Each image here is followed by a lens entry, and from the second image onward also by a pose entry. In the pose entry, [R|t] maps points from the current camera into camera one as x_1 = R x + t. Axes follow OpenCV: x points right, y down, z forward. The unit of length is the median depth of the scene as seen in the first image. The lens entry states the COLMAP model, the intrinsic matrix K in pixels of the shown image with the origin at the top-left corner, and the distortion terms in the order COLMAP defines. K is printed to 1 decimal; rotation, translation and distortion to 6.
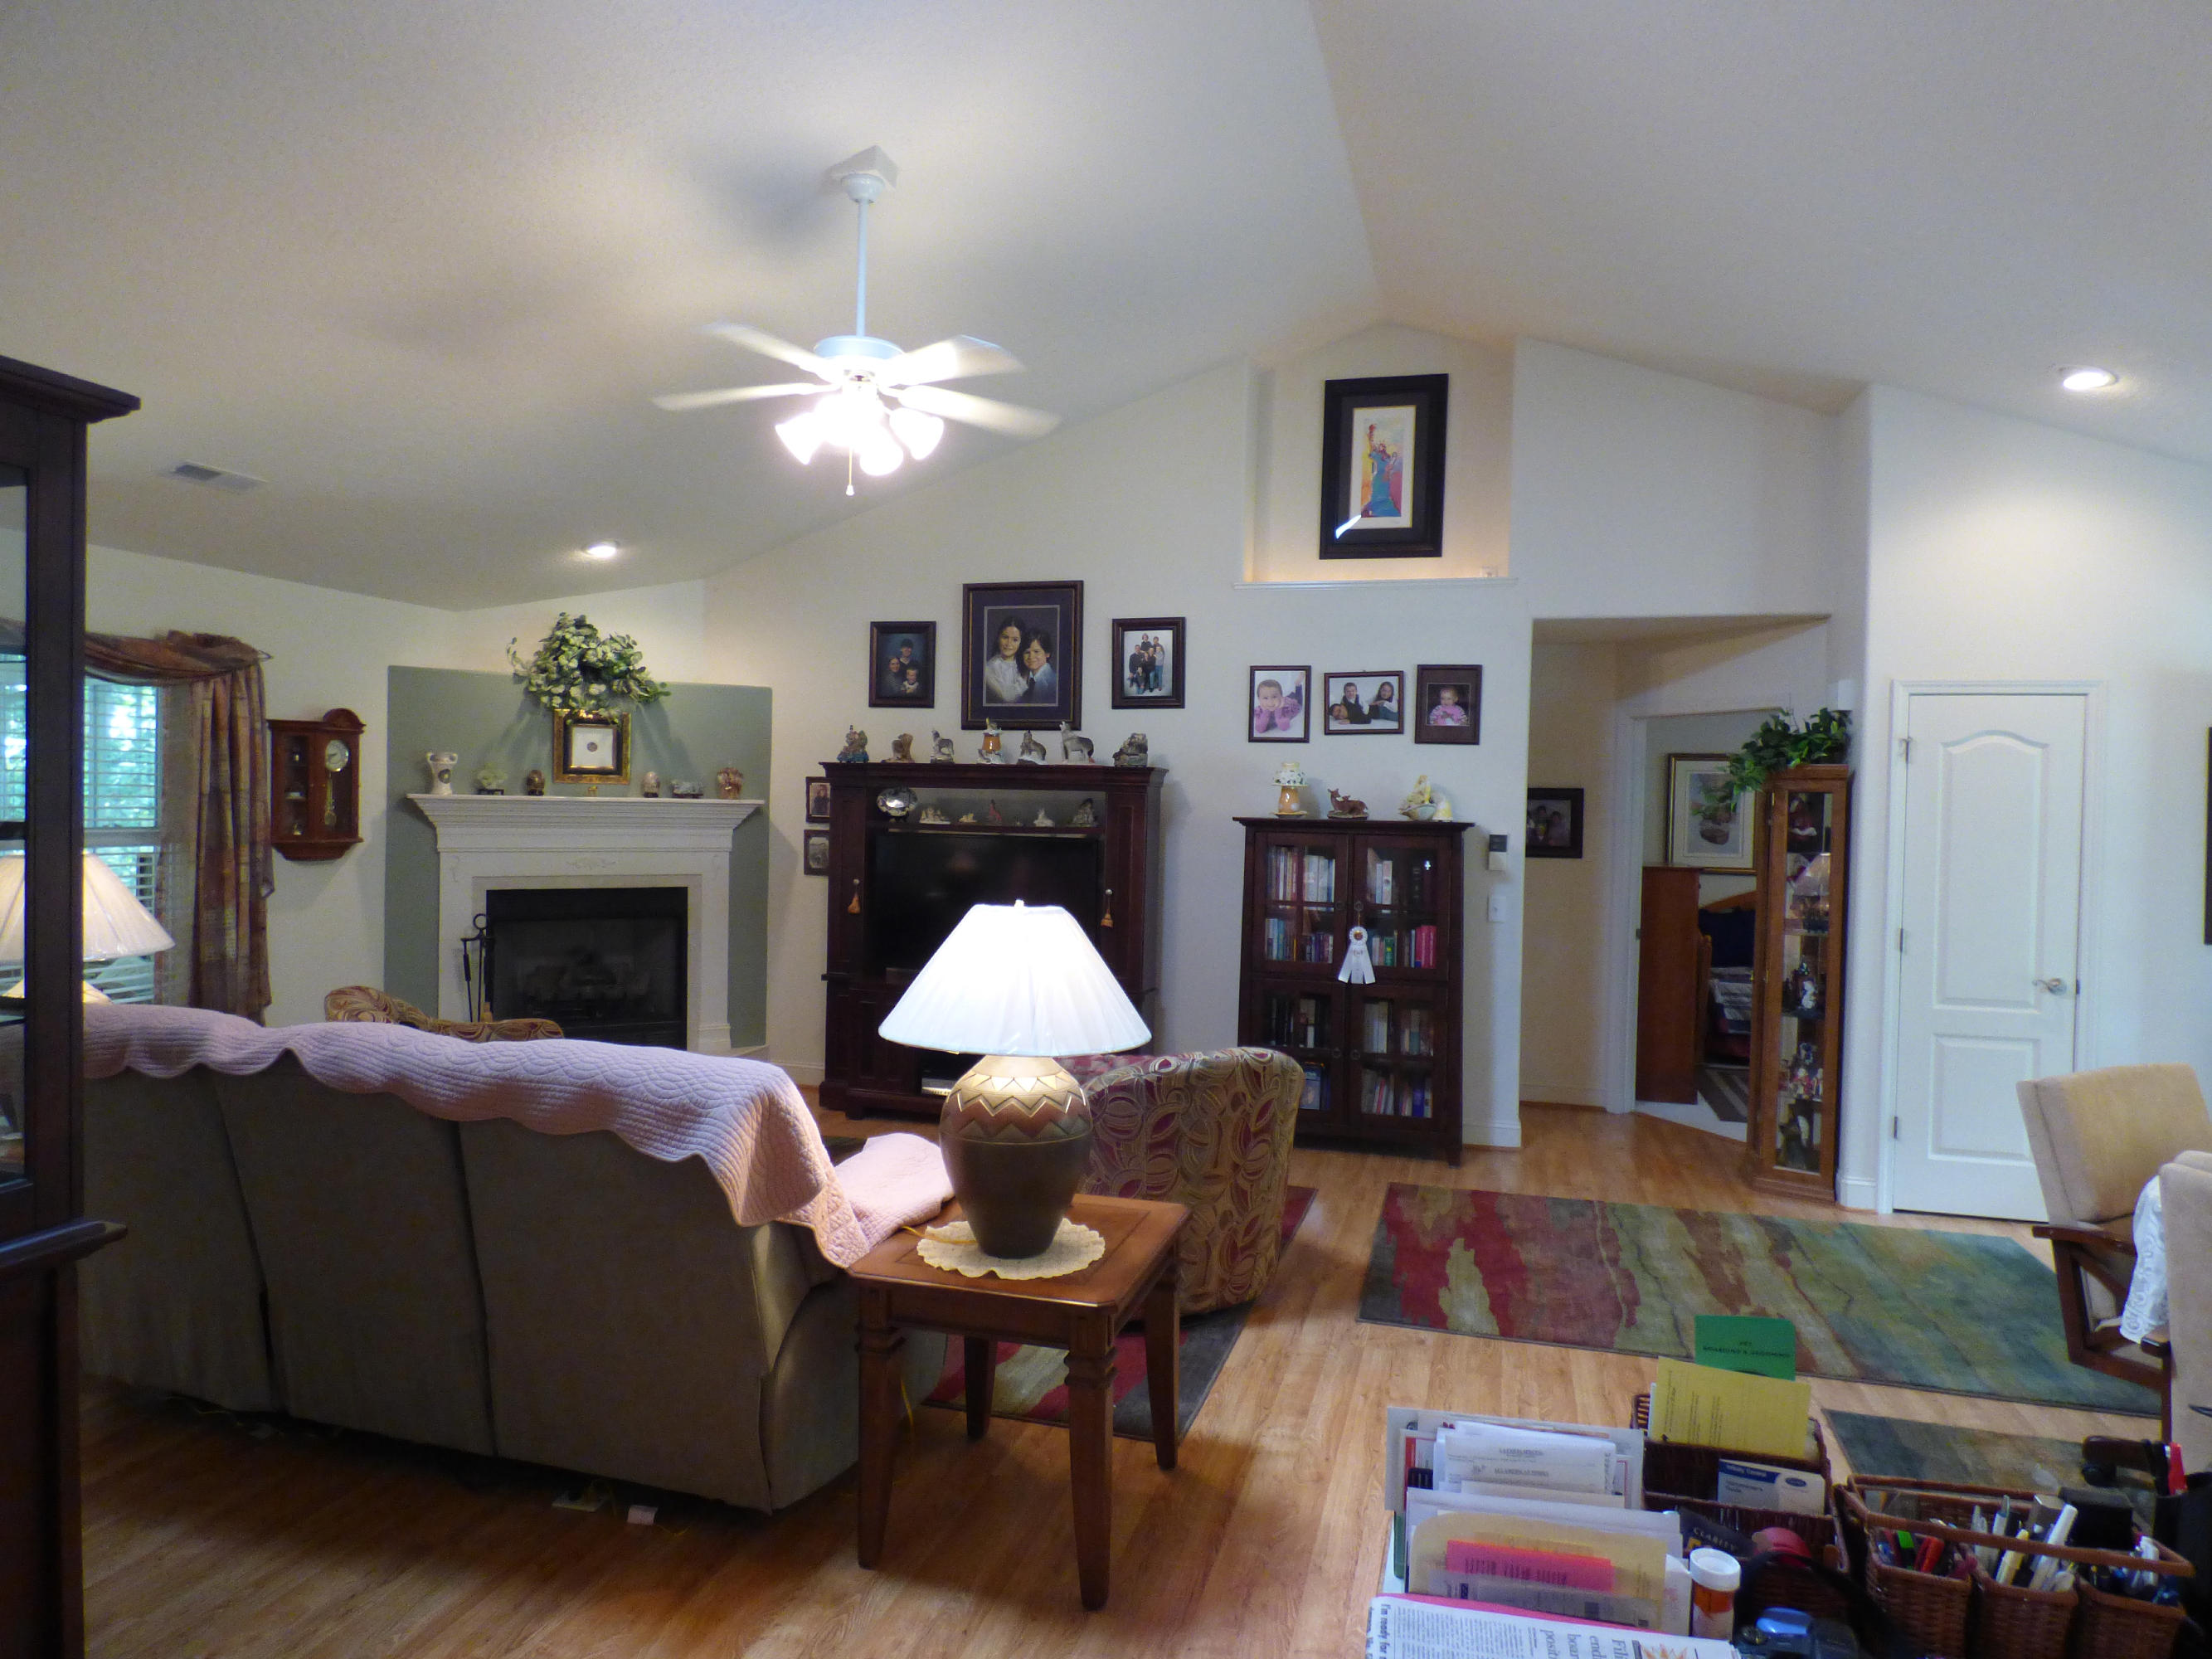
lens RADIAL K [[1338.0, 0, 1100.8], [0, 1338.0, 827.8], [0, 0, 1]] dist [-0.017691, -0.000613]
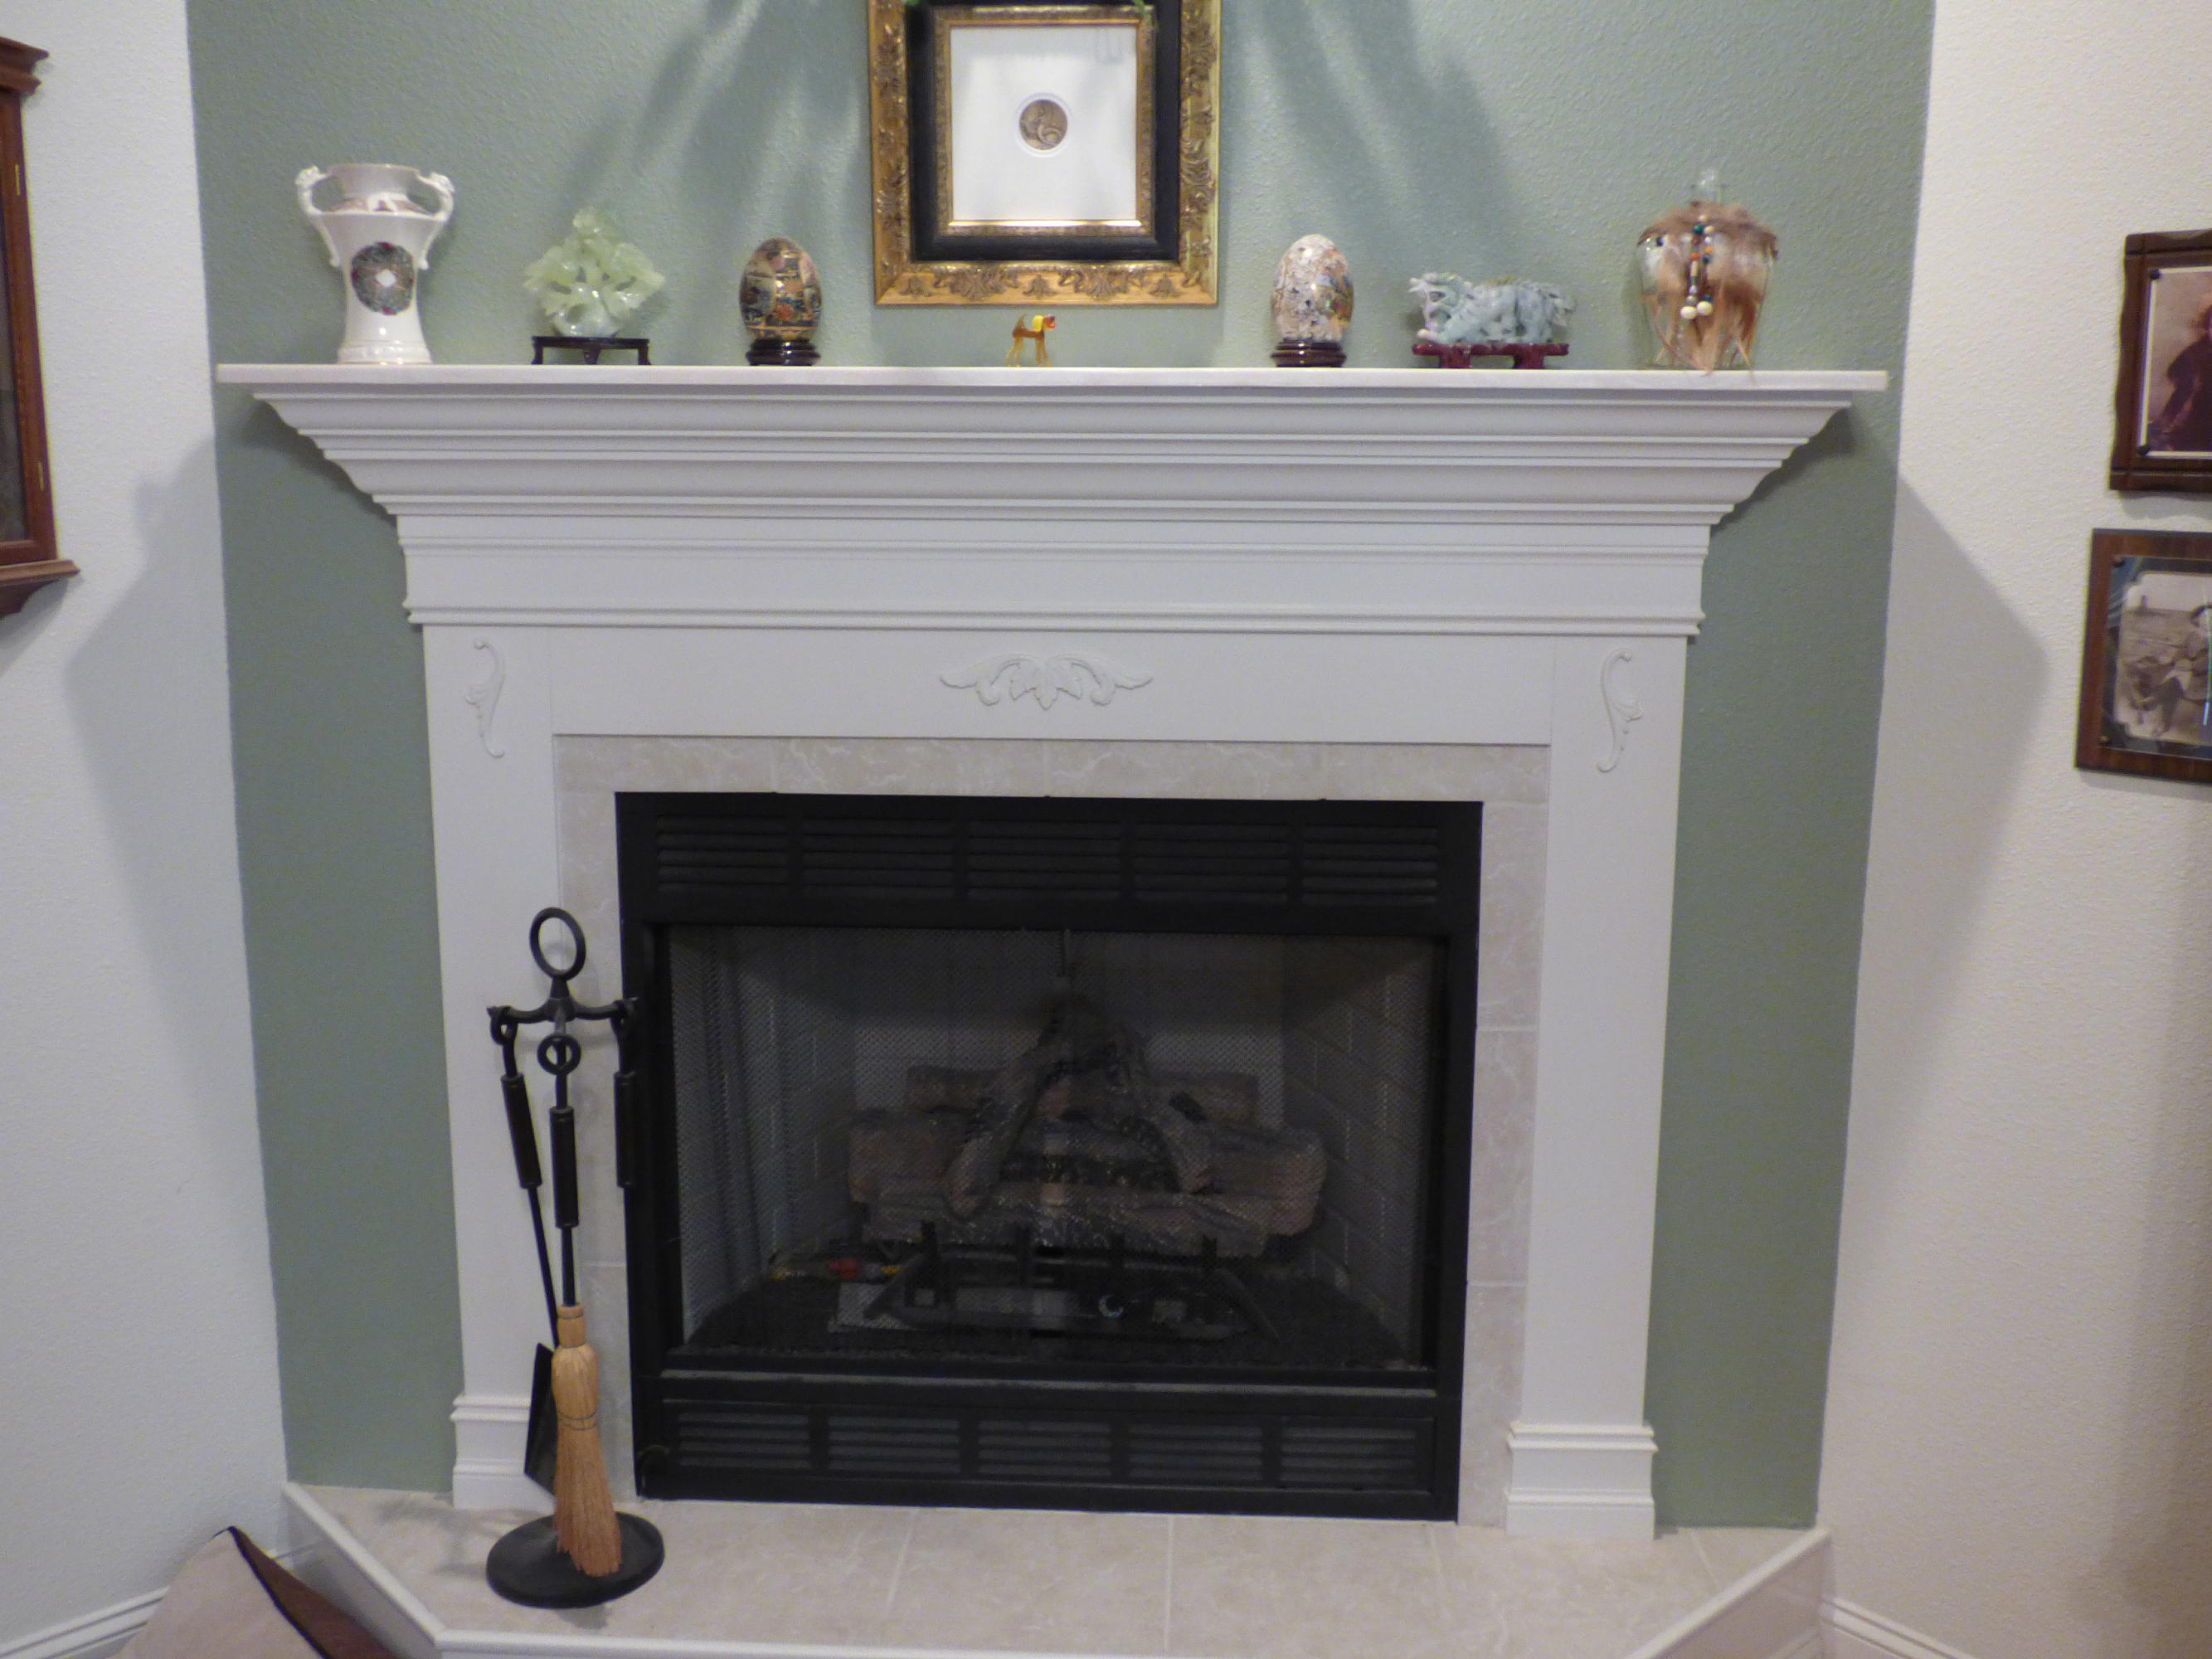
lens RADIAL K [[2064.3, 0, 1106.0], [0, 2064.3, 829.5], [0, 0, 1]] dist [-0.013723, -0.003878]
pose [[0.854219, 0.081650, -0.513461, -0.207686], [-0.000435, 0.987703, 0.156339, -0.002416], [0.519912, -0.133324, 0.843751, 0.749036]]
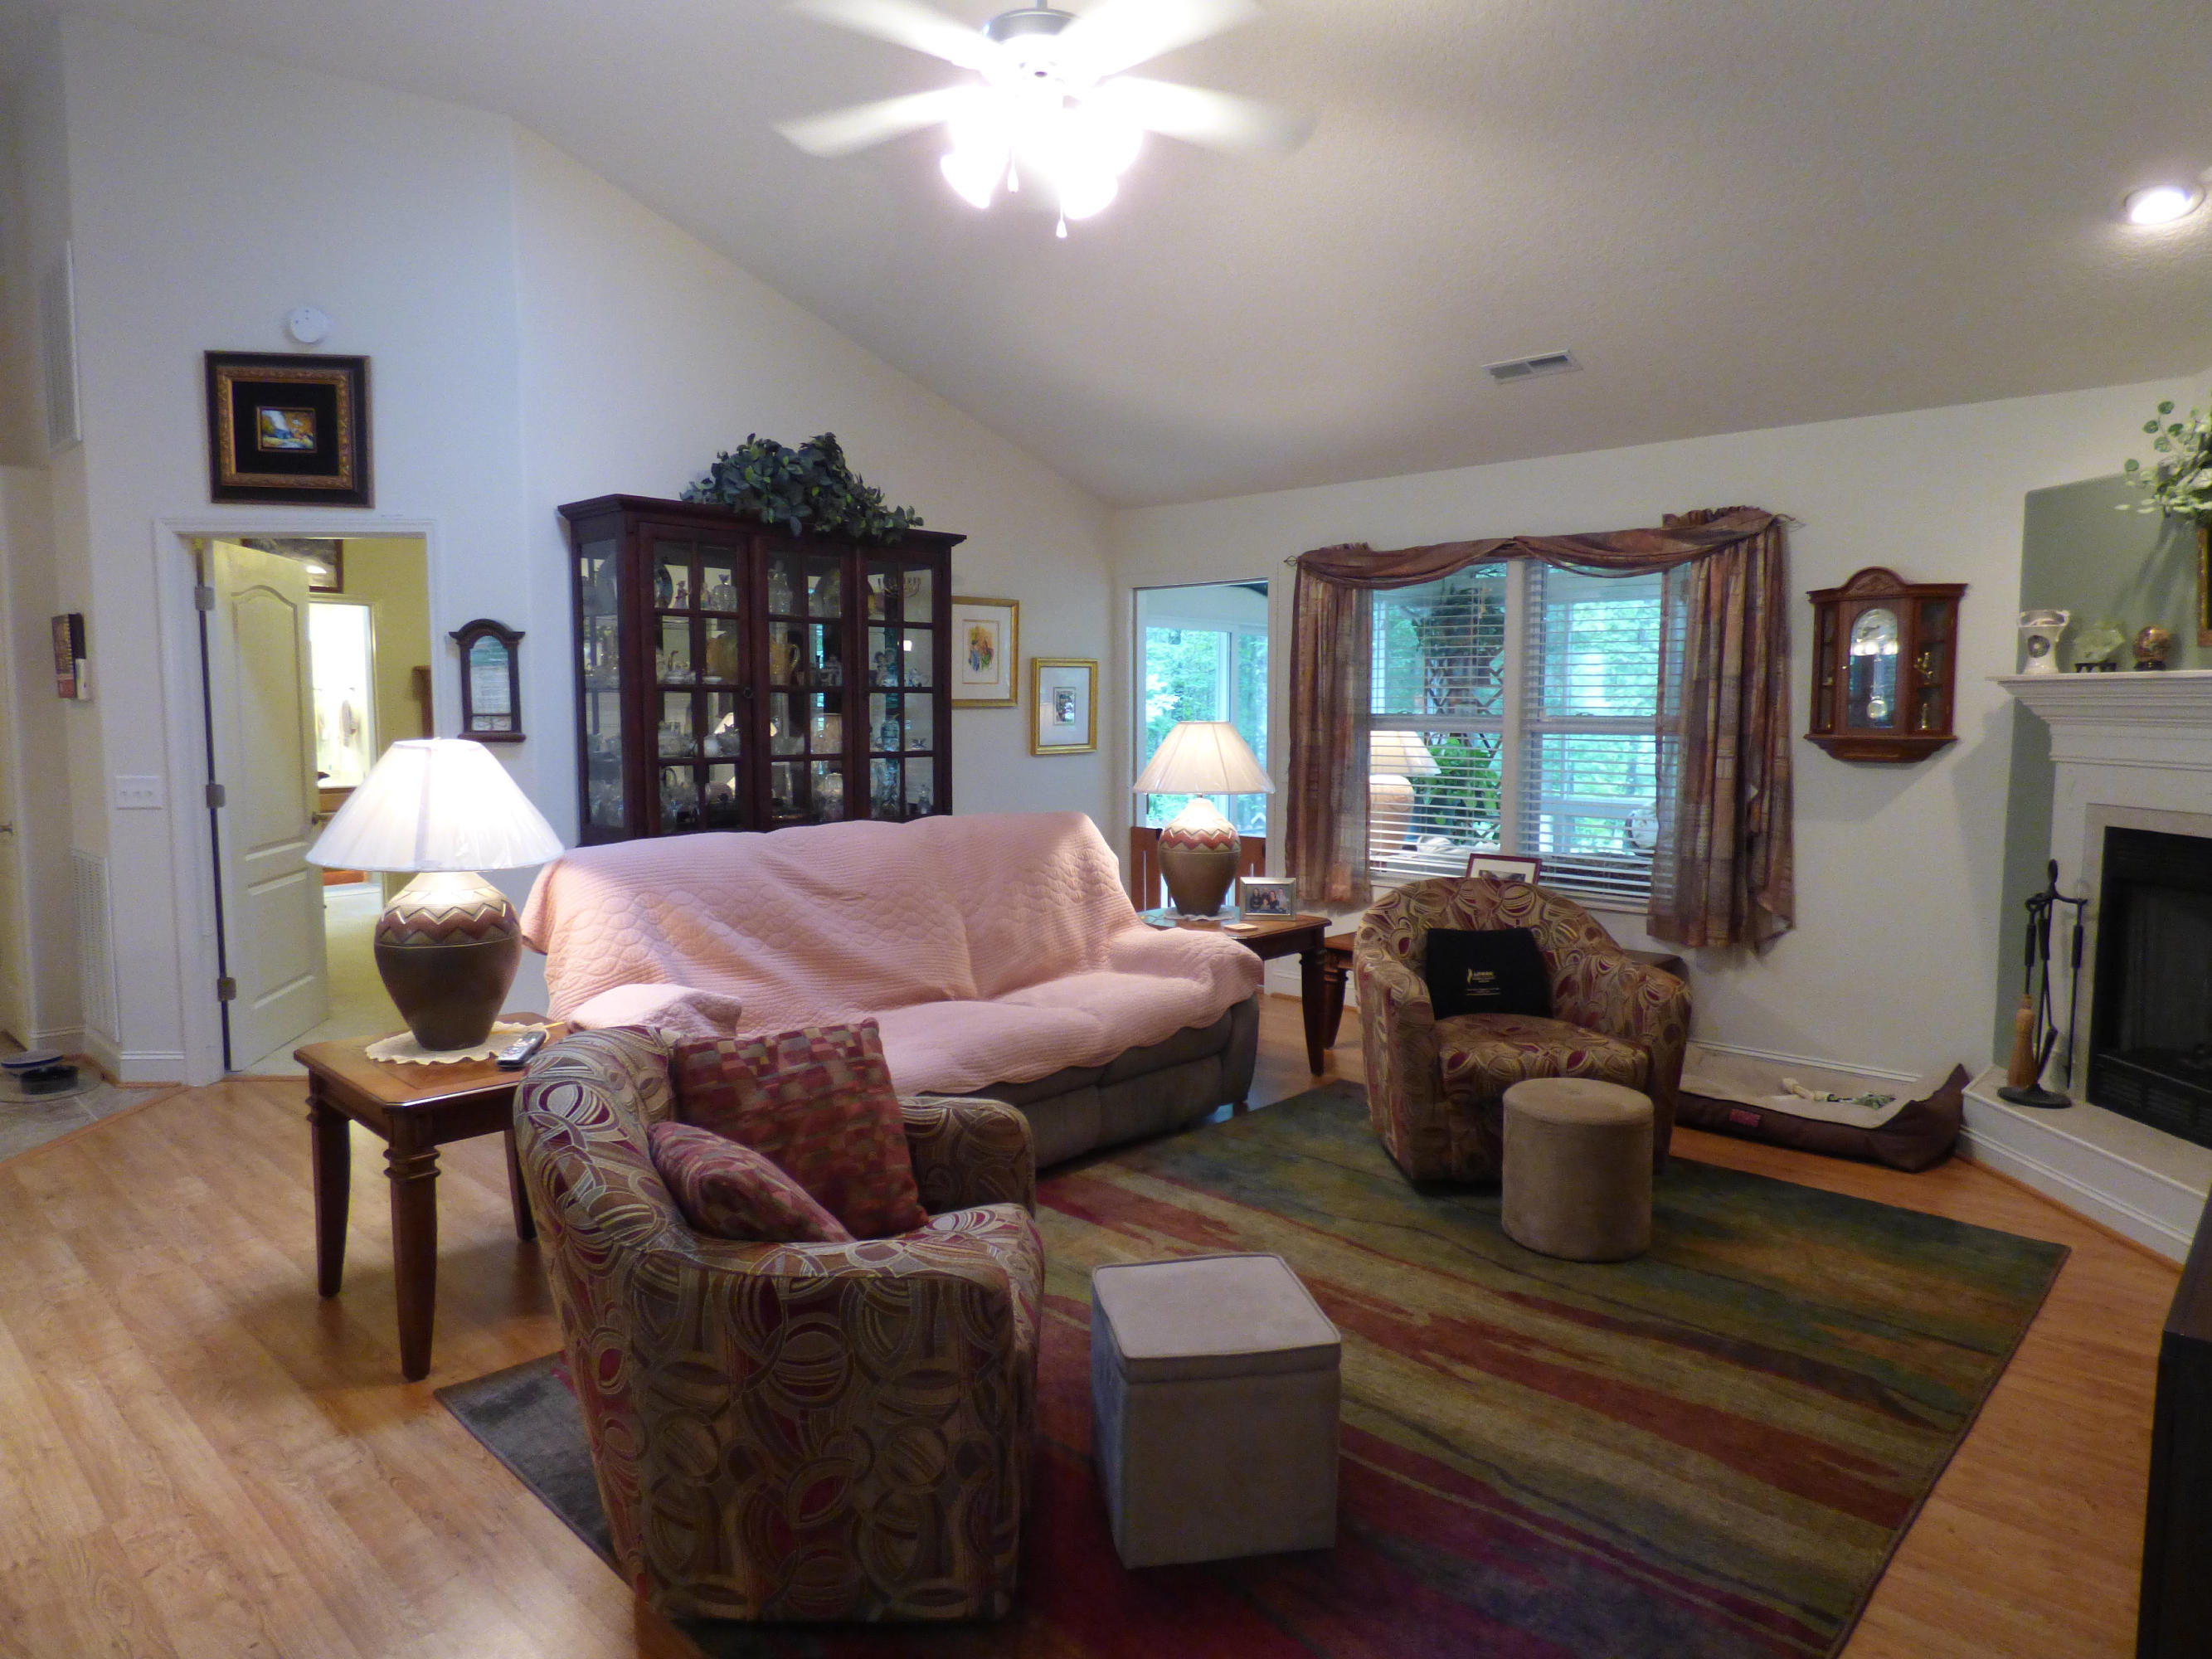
lens RADIAL K [[1331.3, 0, 1130.9], [0, 1331.3, 818.5], [0, 0, 1]] dist [-0.014086, -0.003610]
pose [[-0.444774, 0.054758, -0.893967, 0.293017], [-0.029968, 0.996661, 0.075958, 0.009964], [0.895141, 0.060574, -0.441648, 0.871425]]
